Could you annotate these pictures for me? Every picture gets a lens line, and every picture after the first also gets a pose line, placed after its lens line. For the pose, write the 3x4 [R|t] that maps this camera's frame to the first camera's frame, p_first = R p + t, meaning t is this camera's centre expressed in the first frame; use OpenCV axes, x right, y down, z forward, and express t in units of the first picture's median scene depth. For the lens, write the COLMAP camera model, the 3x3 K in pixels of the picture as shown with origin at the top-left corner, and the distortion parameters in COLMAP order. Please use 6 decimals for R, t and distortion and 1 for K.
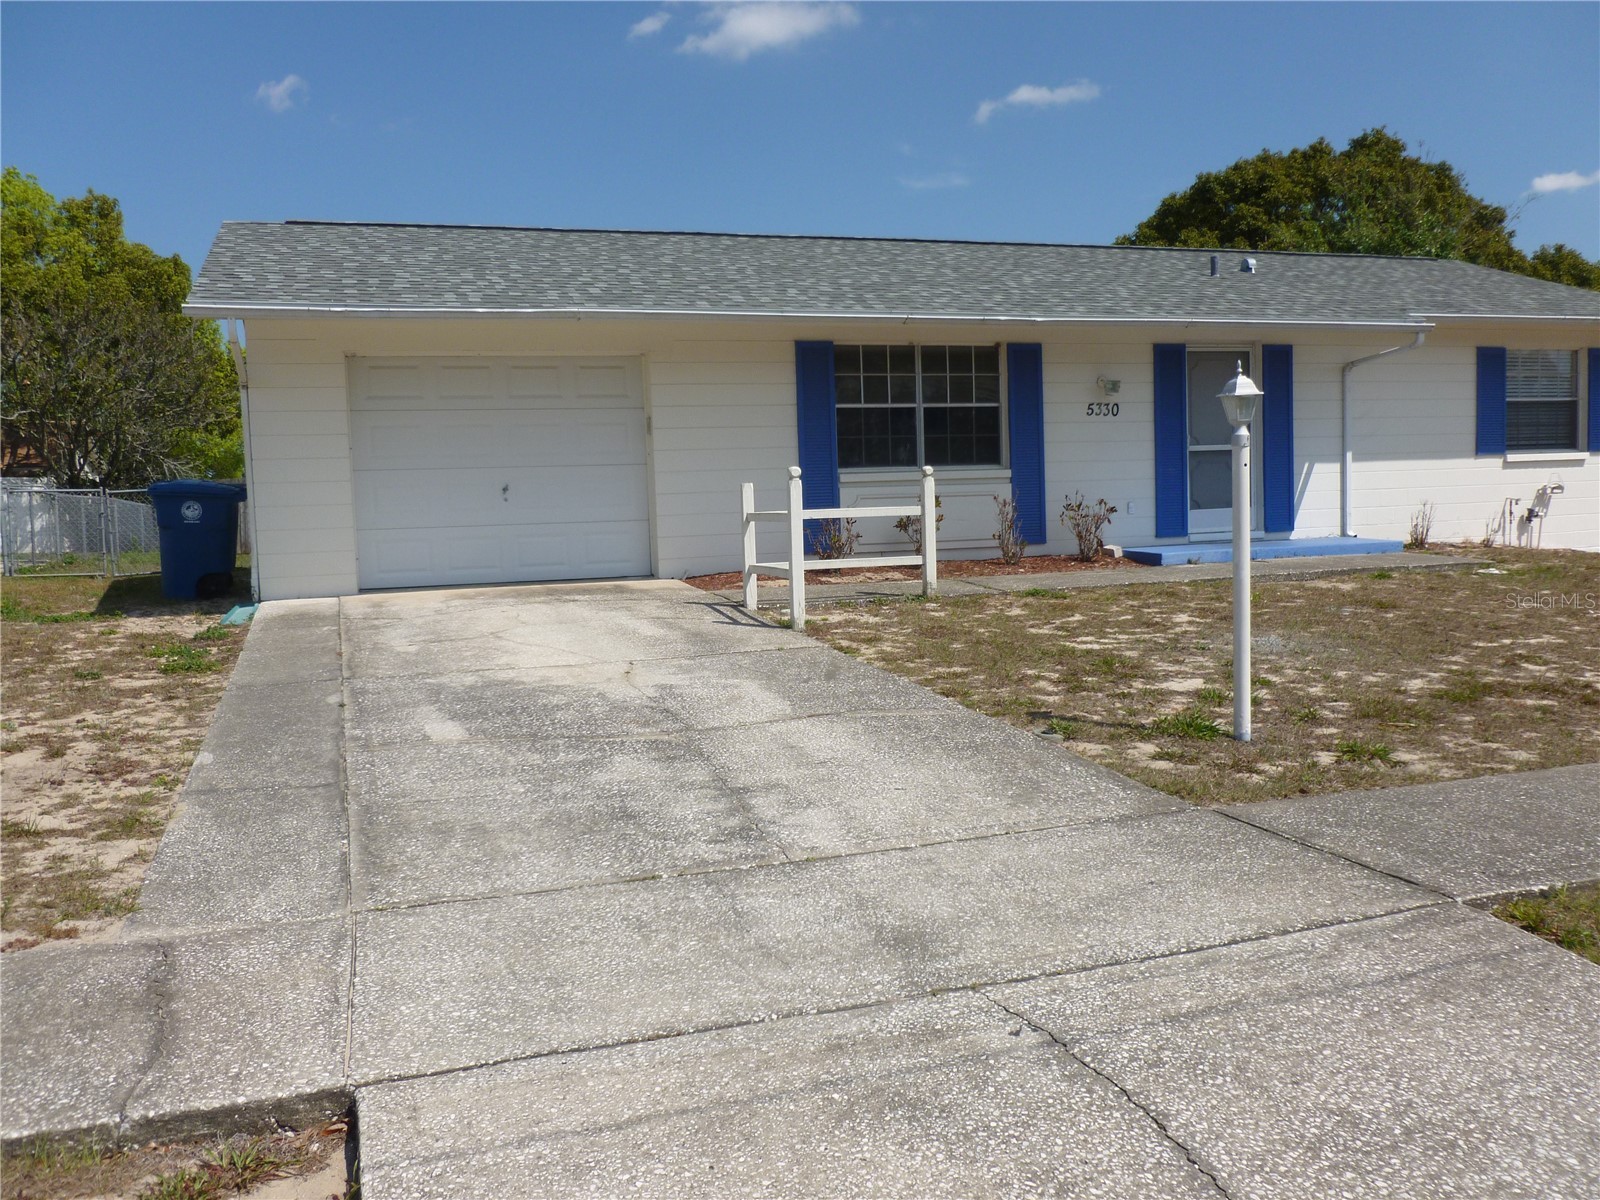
lens RADIAL K [[1343.0, 0, 801.5], [0, 1343.0, 592.9], [0, 0, 1]] dist [-0.056530, 0.024696]
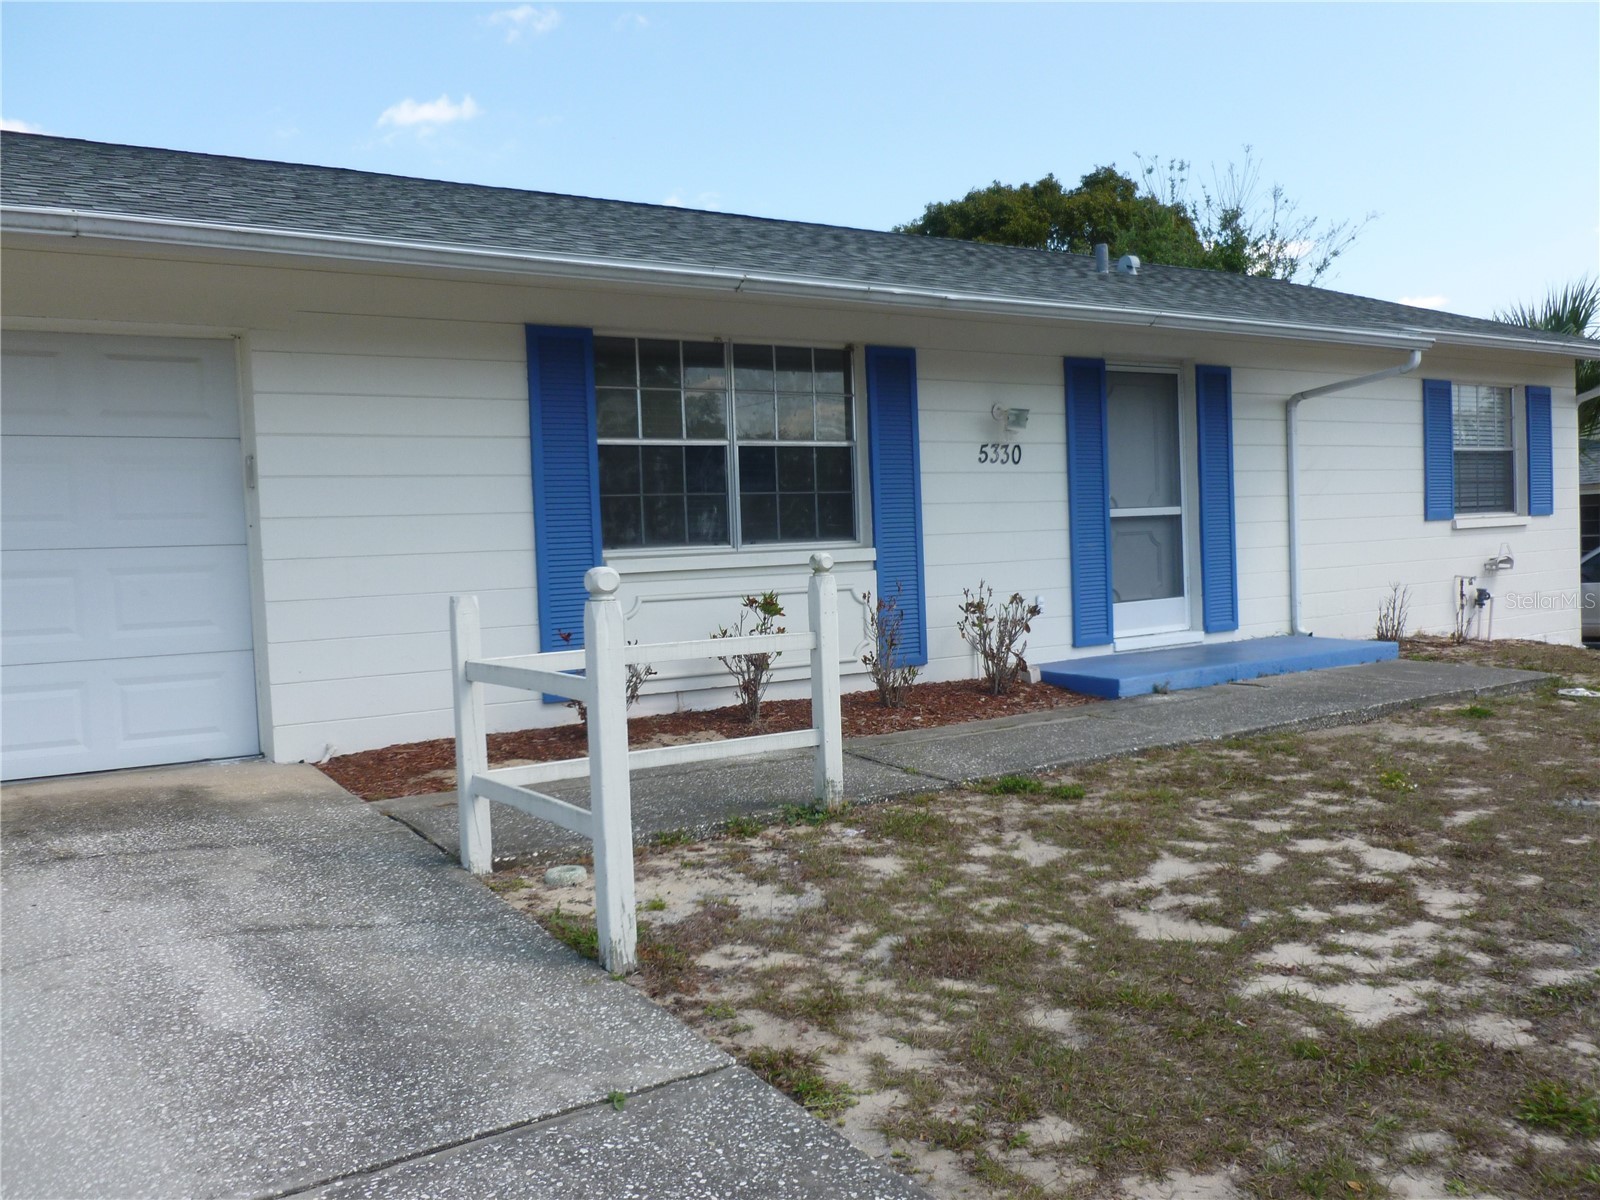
lens RADIAL K [[1343.0, 0, 799.4], [0, 1343.0, 595.2], [0, 0, 1]] dist [-0.056530, 0.024696]
pose [[0.968004, -0.015485, 0.250458, -0.033507], [0.026362, 0.998847, -0.040133, -0.045668], [-0.249547, 0.045452, 0.967295, 0.404939]]
